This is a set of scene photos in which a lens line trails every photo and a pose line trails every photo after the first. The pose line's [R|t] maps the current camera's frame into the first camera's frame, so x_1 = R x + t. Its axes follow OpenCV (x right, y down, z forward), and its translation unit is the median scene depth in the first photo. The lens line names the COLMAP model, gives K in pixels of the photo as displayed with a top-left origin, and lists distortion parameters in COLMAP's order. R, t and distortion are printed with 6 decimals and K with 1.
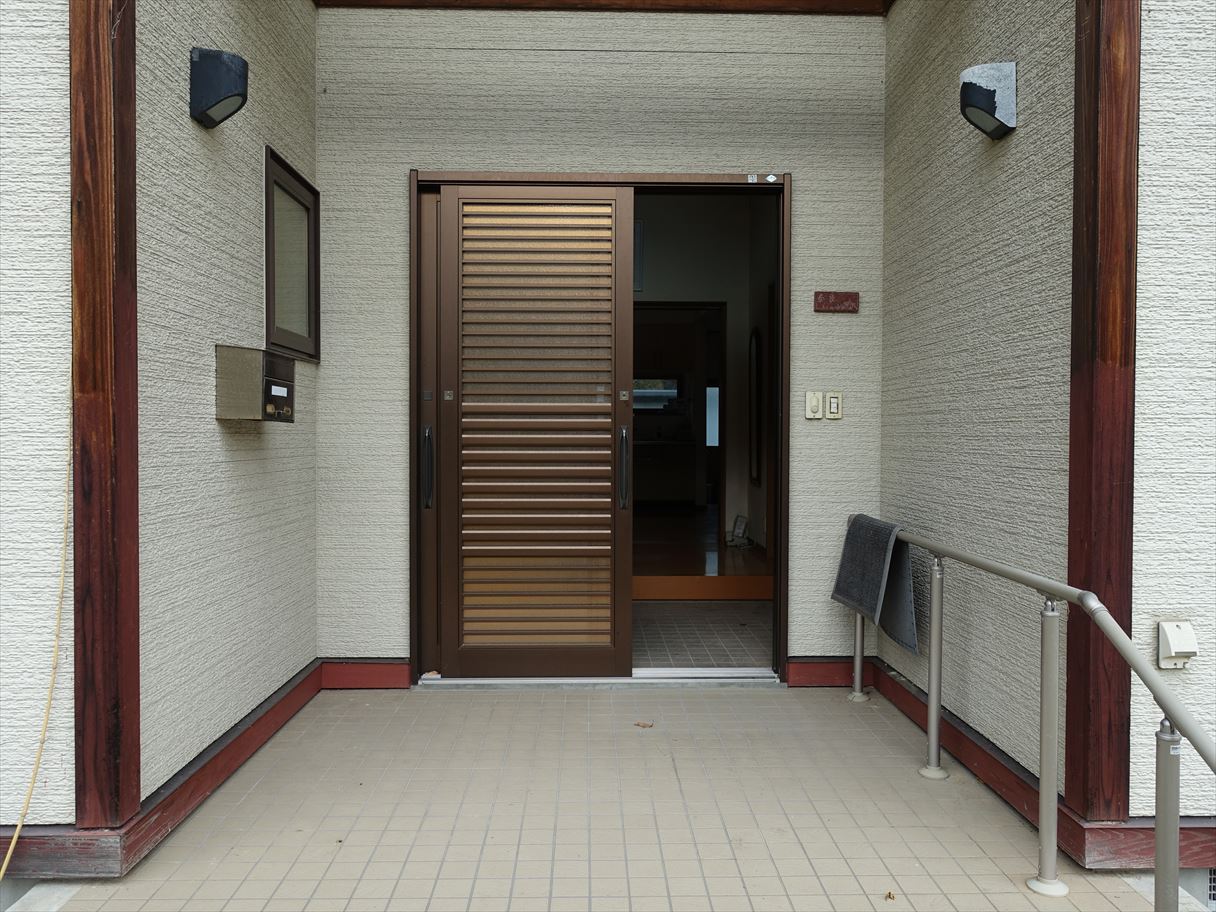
lens RADIAL K [[921.1, 0, 608.0], [0, 921.1, 456.0], [0, 0, 1]] dist [-0.033394, -0.001672]
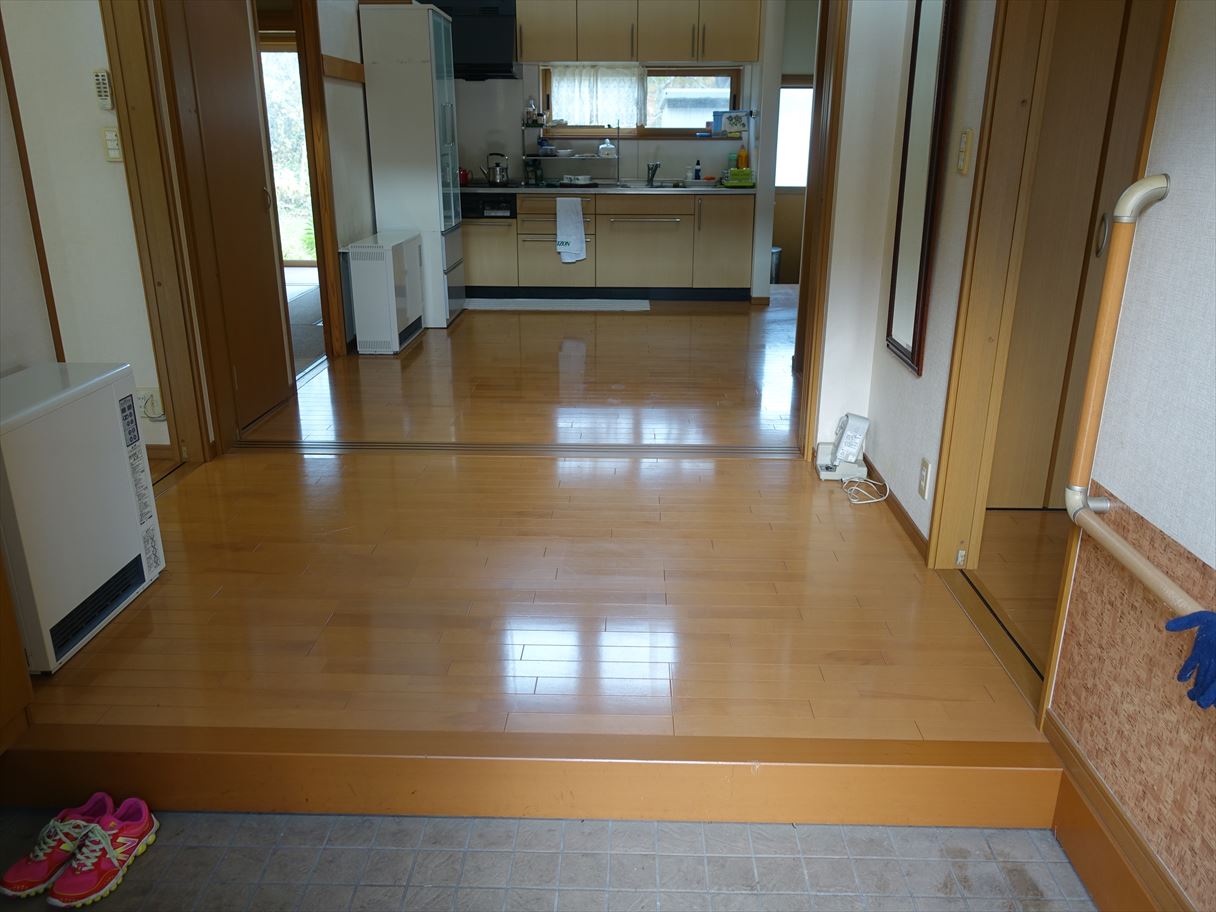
lens RADIAL K [[949.4, 0, 608.0], [0, 949.4, 456.0], [0, 0, 1]] dist [-0.004987, -0.000210]
pose [[0.998667, 0.017038, -0.048714, 0.047779], [-0.001610, 0.953755, 0.300580, -0.052447], [0.051582, -0.300101, 0.952512, 0.548683]]
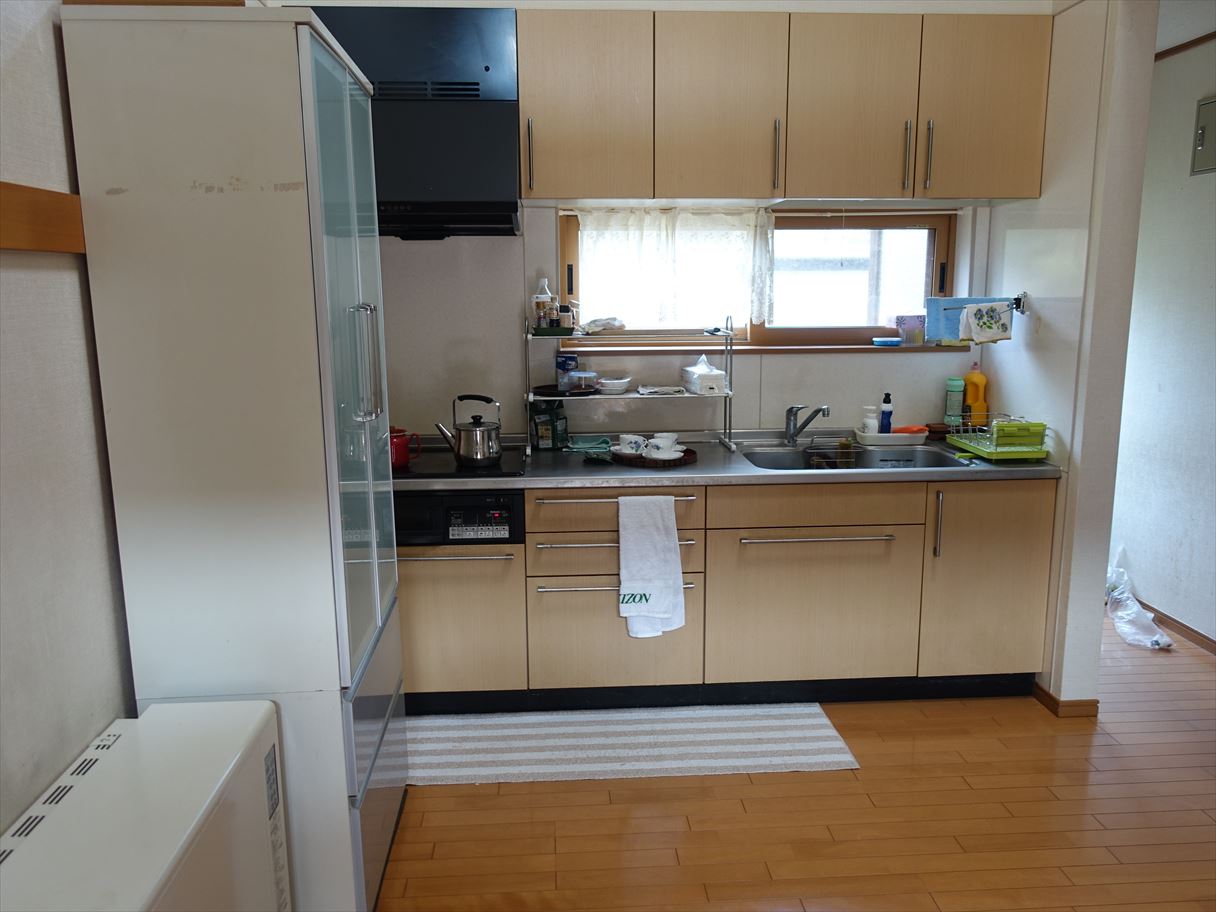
lens RADIAL K [[921.1, 0, 608.0], [0, 921.1, 456.0], [0, 0, 1]] dist [-0.033394, -0.001672]
pose [[0.998906, -0.018006, 0.043164, -0.076018], [0.010675, 0.986333, 0.164420, -0.096761], [-0.045535, -0.163780, 0.985445, 1.139173]]
